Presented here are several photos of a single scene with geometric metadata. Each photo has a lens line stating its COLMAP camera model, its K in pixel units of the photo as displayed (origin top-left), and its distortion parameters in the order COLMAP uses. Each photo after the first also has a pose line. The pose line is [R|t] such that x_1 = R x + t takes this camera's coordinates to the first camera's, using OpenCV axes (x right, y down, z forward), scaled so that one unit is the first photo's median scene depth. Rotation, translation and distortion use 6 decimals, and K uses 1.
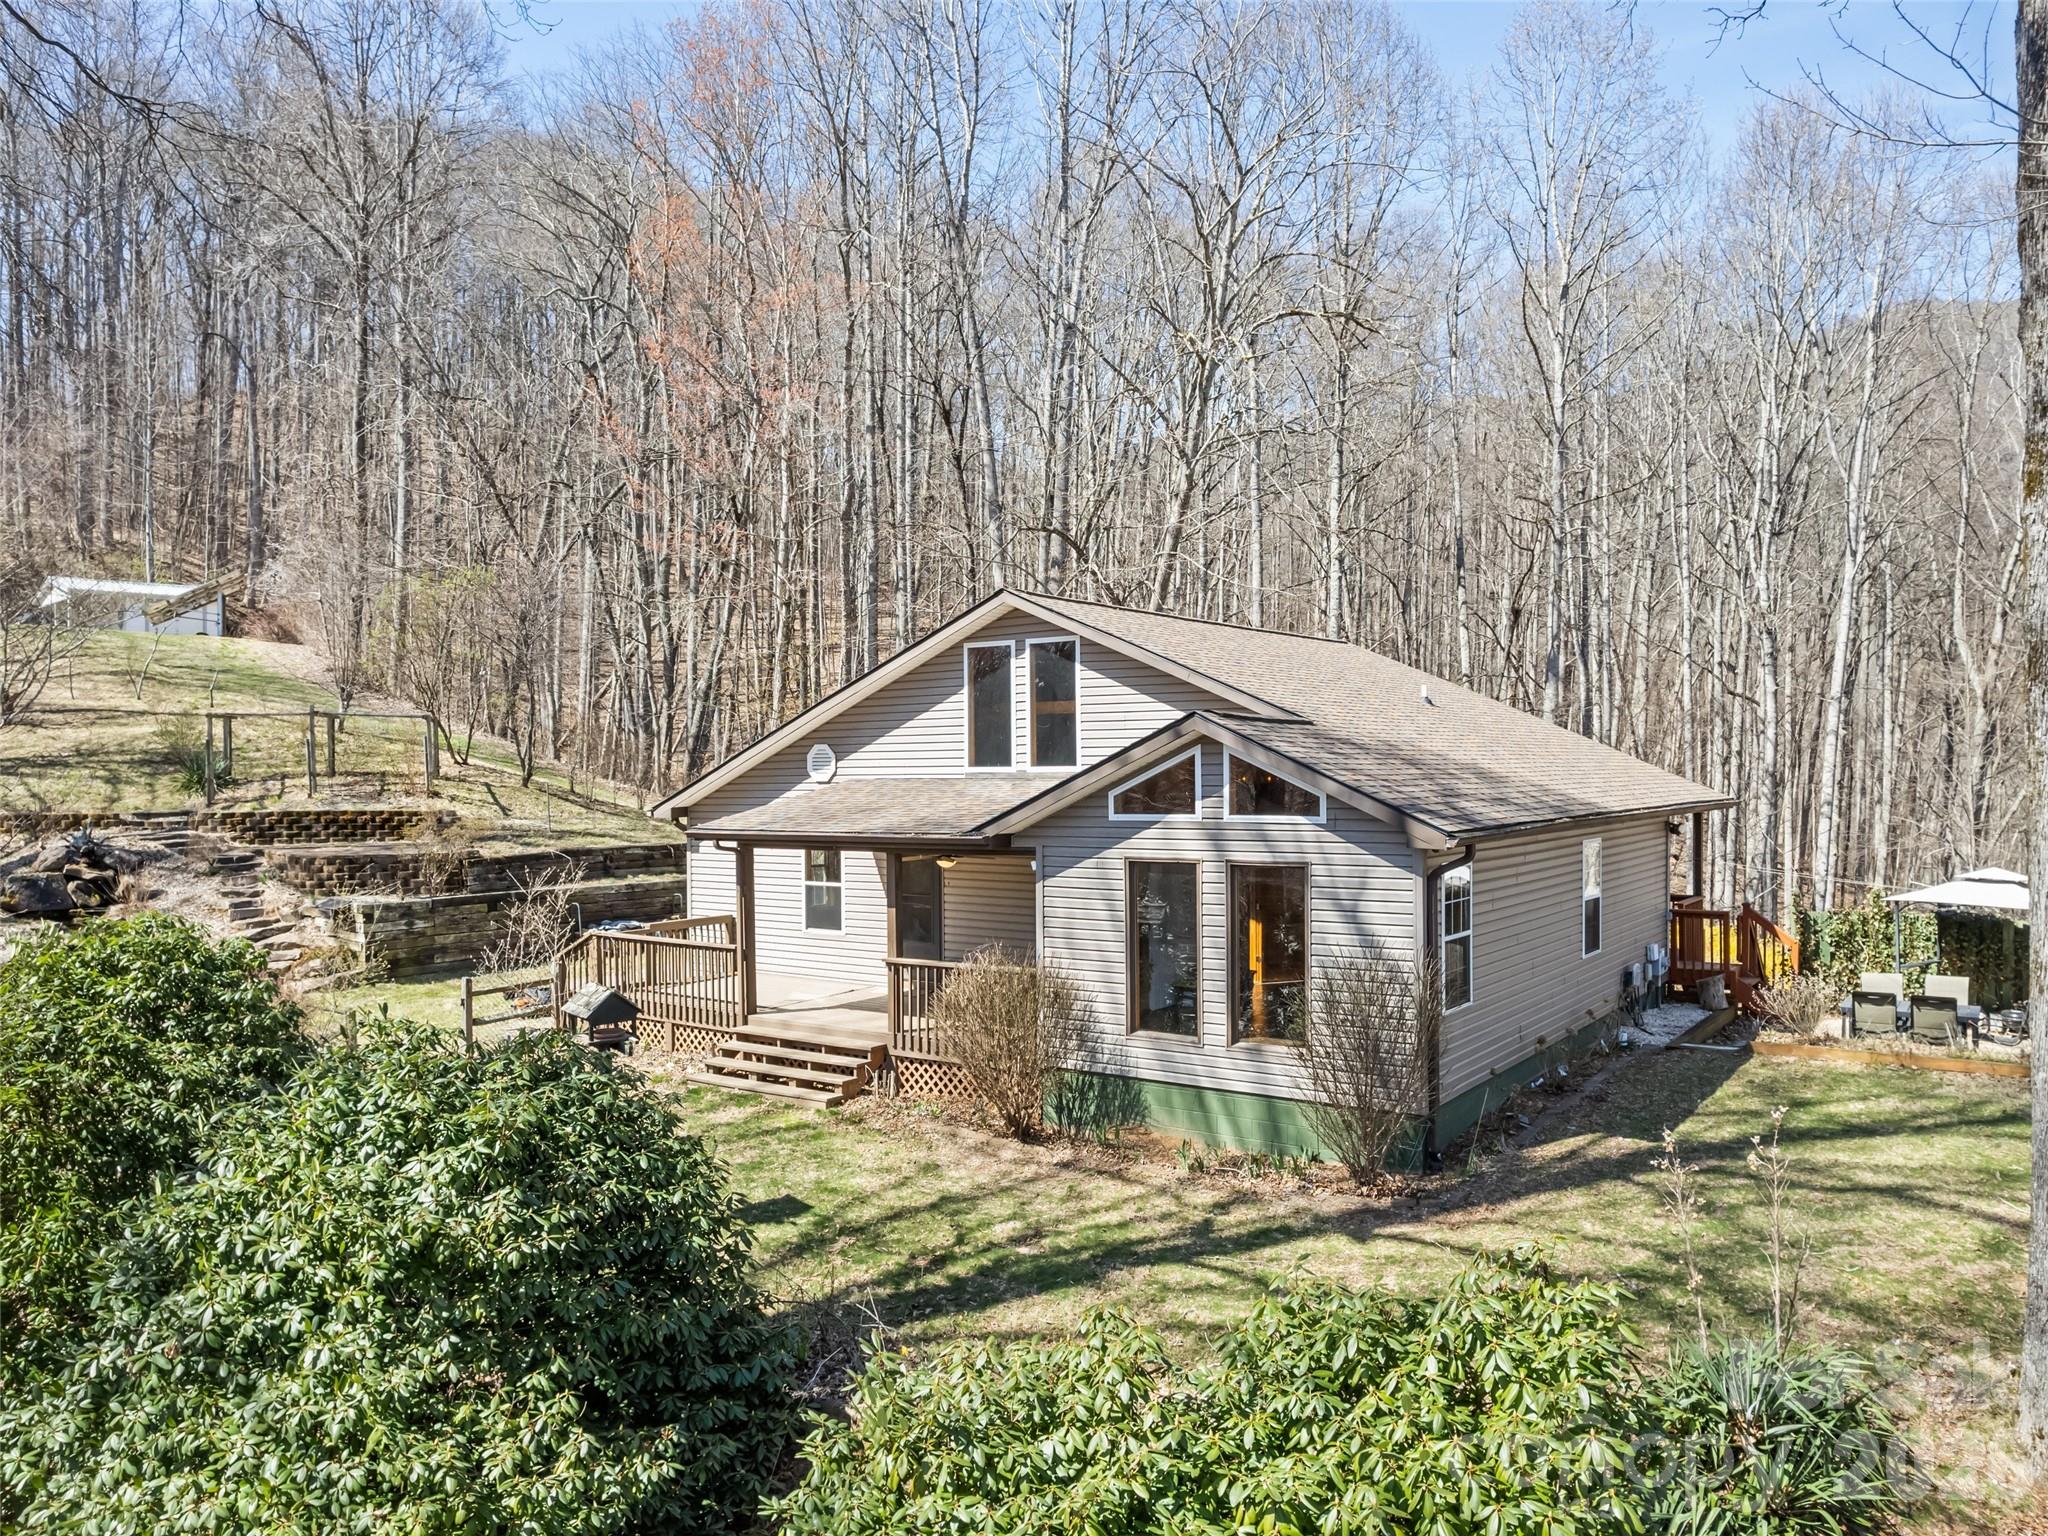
lens RADIAL K [[1486.2, 0, 1040.5], [0, 1486.2, 778.1], [0, 0, 1]] dist [-0.106875, 0.105228]
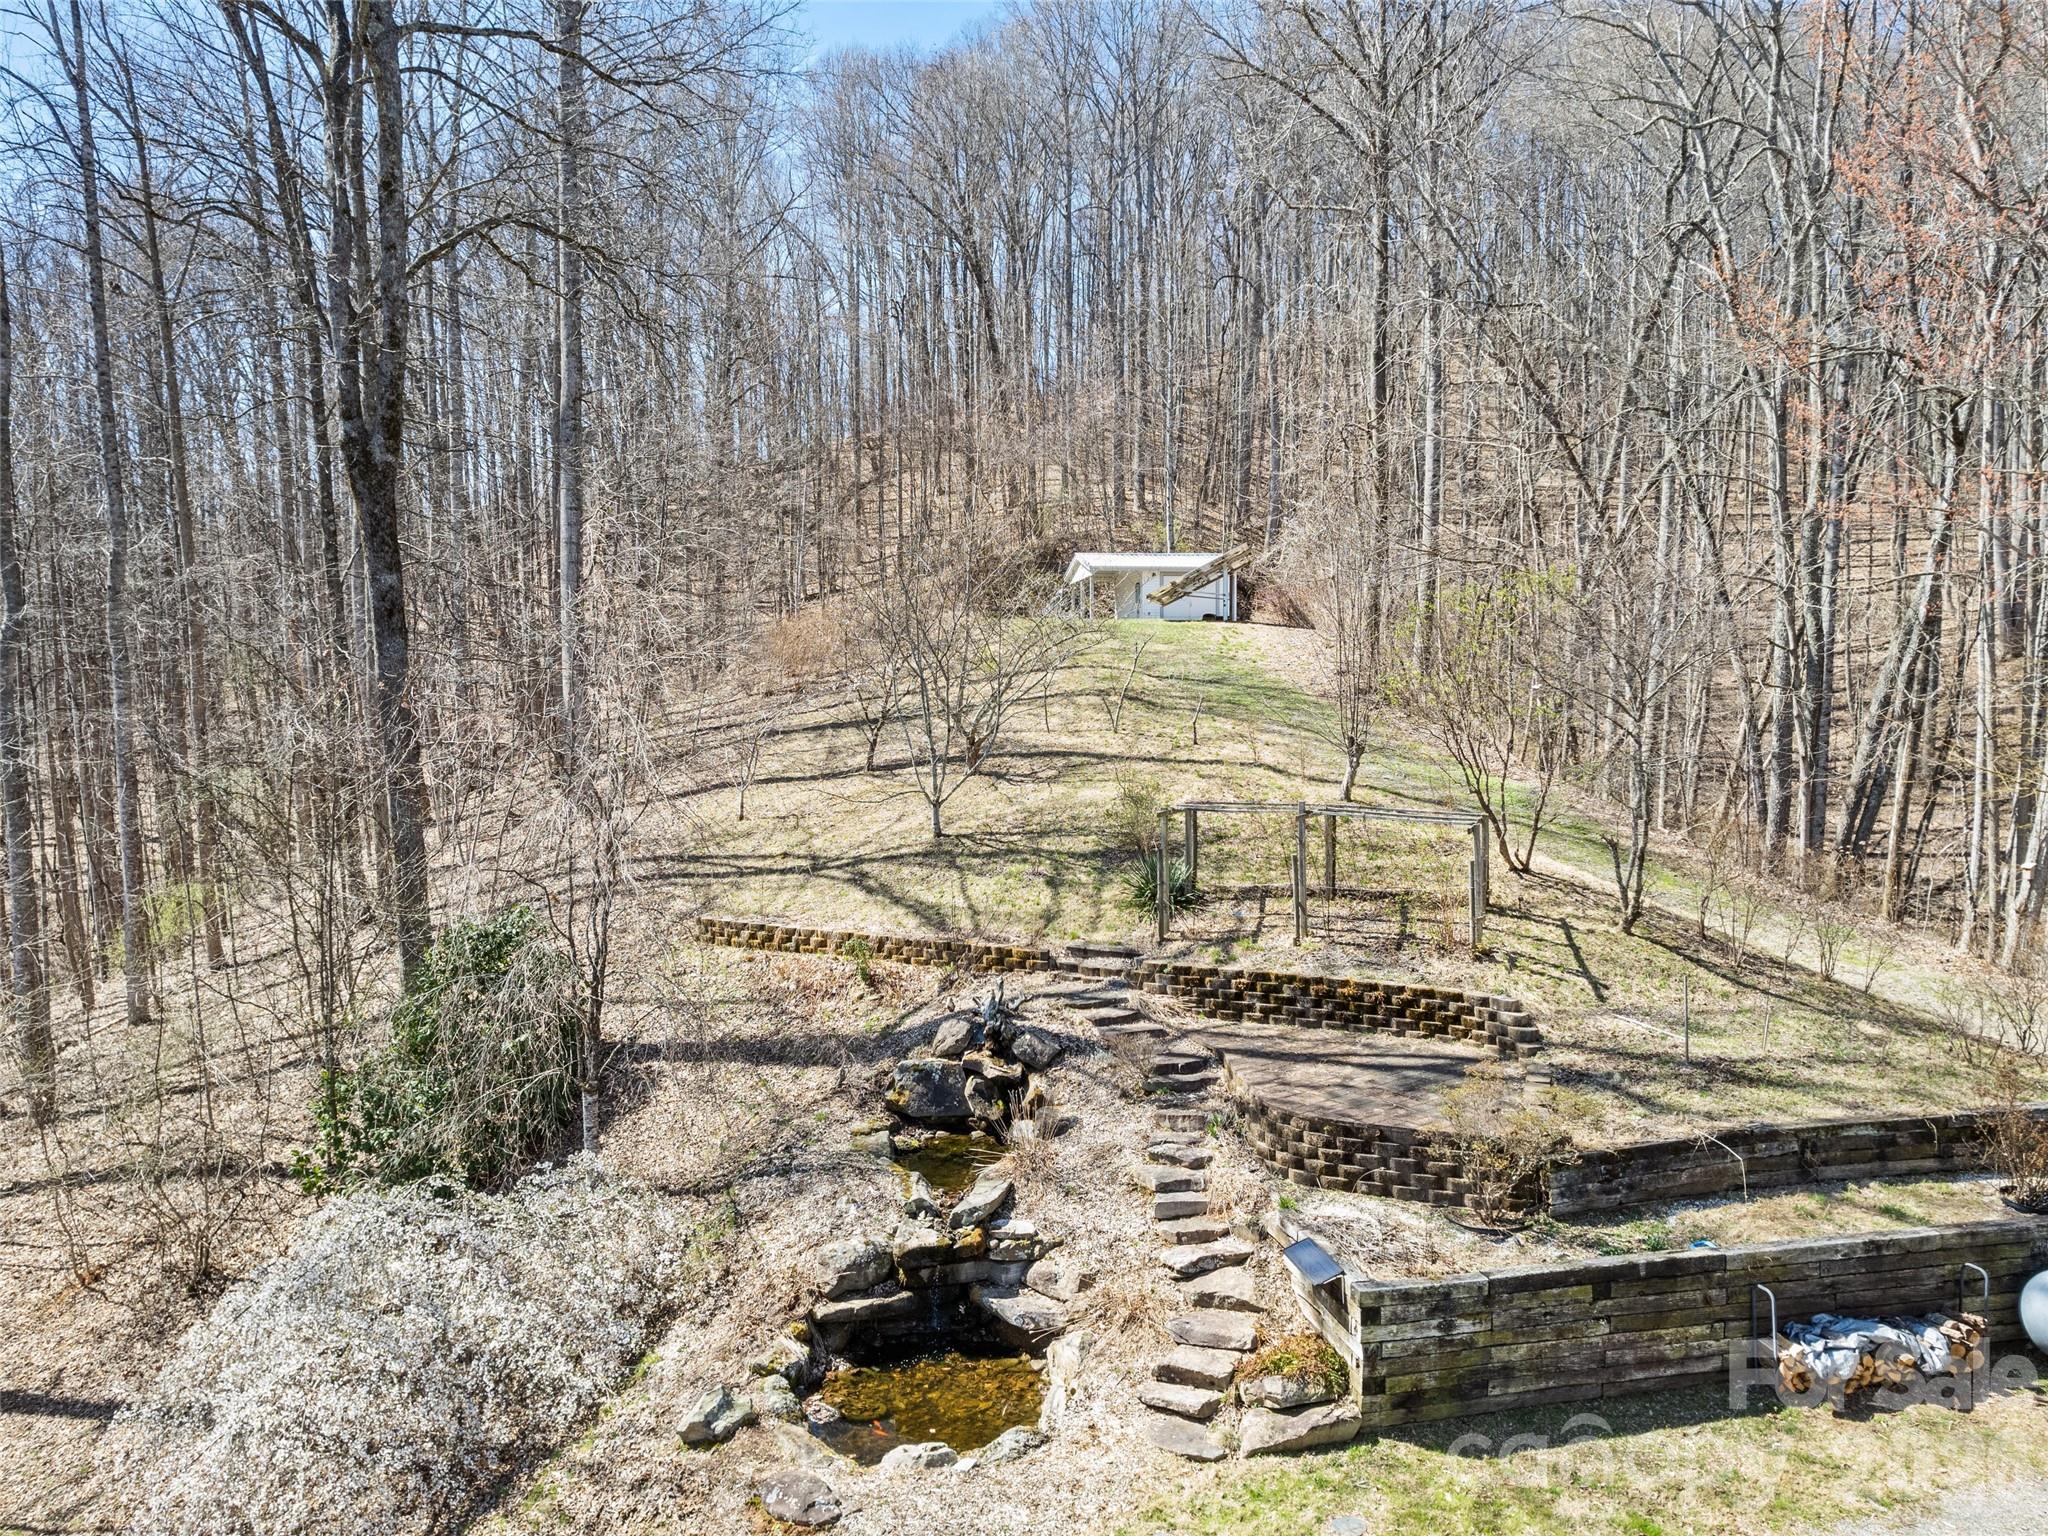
lens RADIAL K [[1486.2, 0, 1040.5], [0, 1486.2, 778.1], [0, 0, 1]] dist [-0.106875, 0.105228]
pose [[0.789279, 0.042254, -0.612579, -0.195541], [-0.007701, 0.998232, 0.058933, -0.102270], [0.613986, -0.041797, 0.788209, 0.423408]]
